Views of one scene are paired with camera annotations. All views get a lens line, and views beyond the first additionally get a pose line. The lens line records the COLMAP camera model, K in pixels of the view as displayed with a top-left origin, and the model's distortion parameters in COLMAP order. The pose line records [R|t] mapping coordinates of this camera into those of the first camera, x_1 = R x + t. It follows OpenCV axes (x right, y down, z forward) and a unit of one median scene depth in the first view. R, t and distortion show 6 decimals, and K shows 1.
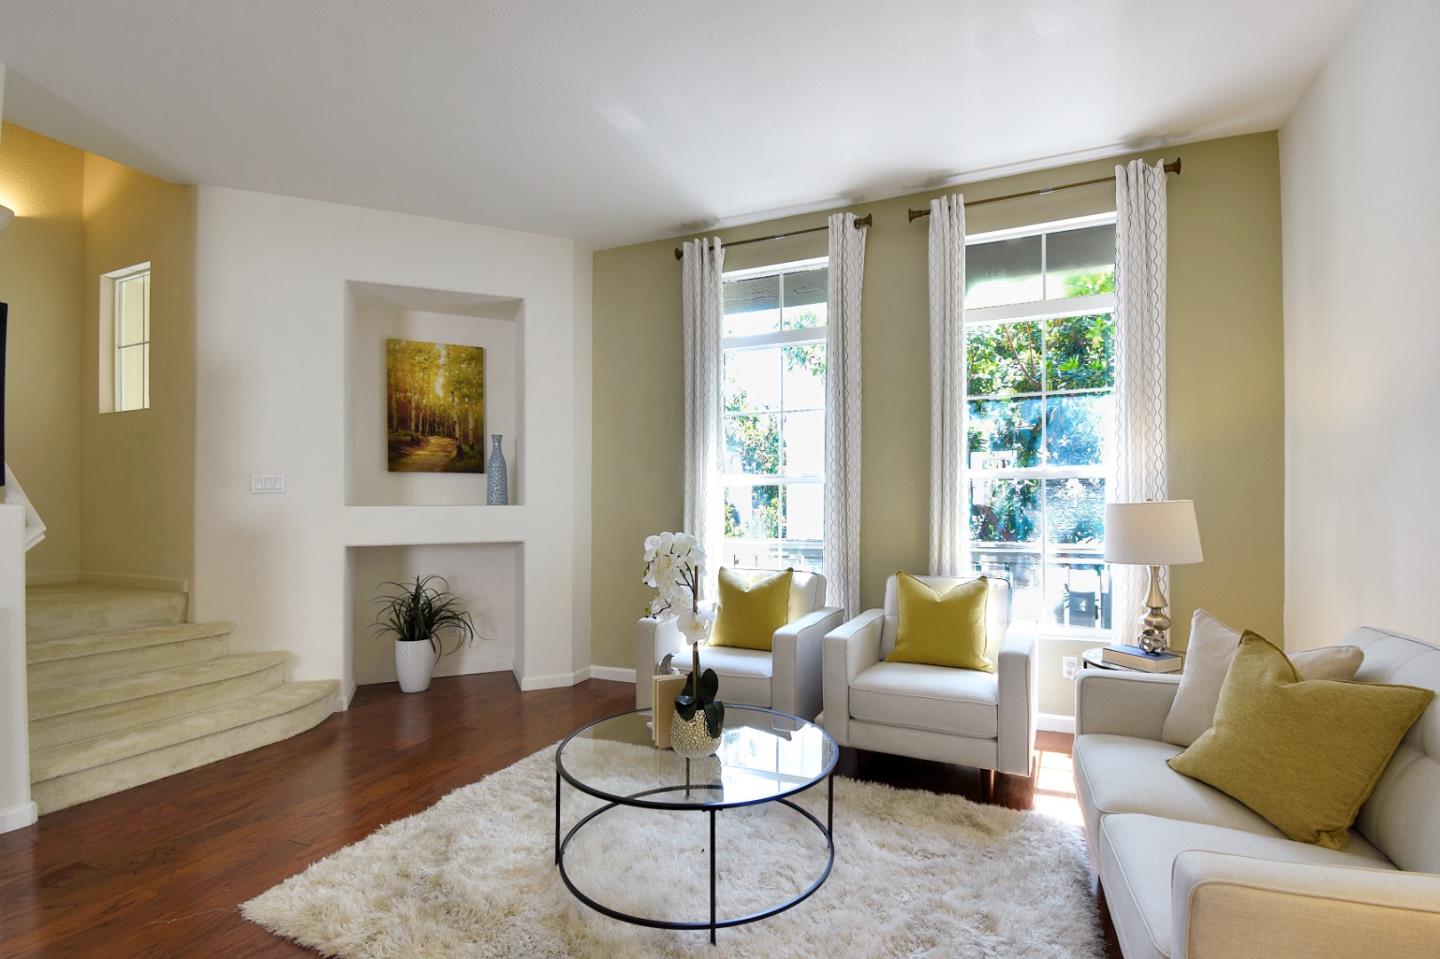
lens RADIAL K [[669.0, 0, 722.9], [0, 669.0, 501.1], [0, 0, 1]] dist [0.028287, -0.023252]
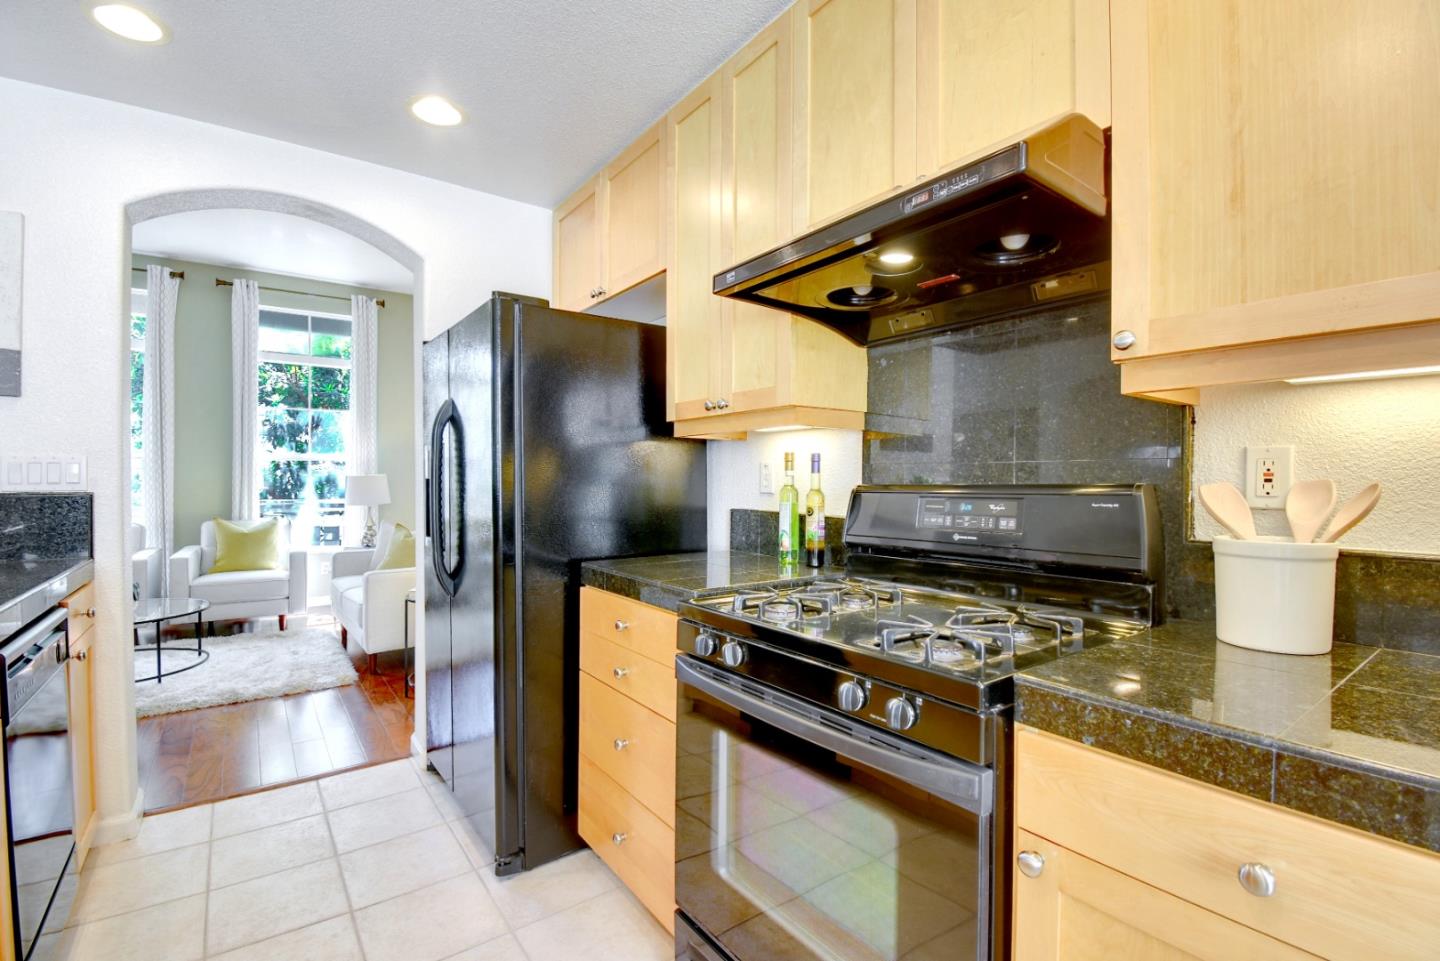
lens RADIAL K [[648.9, 0, 721.6], [0, 648.9, 486.9], [0, 0, 1]] dist [0.012600, -0.020434]
pose [[0.505909, -0.007216, 0.862557, -0.390666], [-0.014048, 0.999763, 0.016603, -0.007937], [-0.862473, -0.020517, 0.505688, -0.690052]]
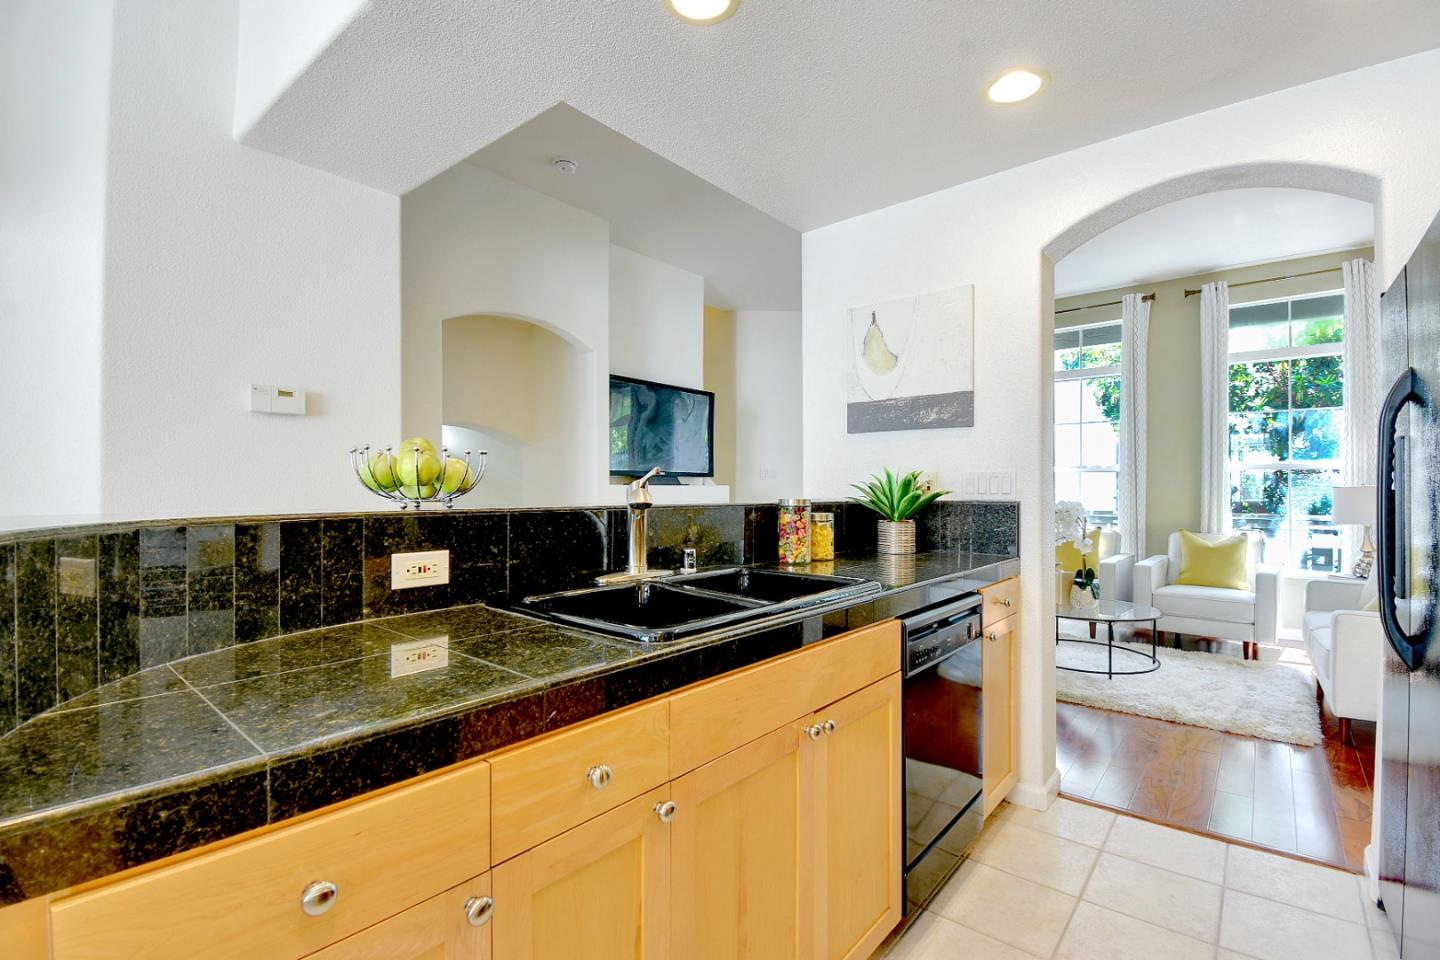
lens RADIAL K [[648.9, 0, 721.6], [0, 648.9, 486.4], [0, 0, 1]] dist [0.012600, -0.020434]
pose [[0.958655, 0.002671, -0.284558, -0.292183], [-0.000163, 0.999961, 0.008838, -0.007522], [0.284571, -0.008426, 0.958618, -0.664768]]
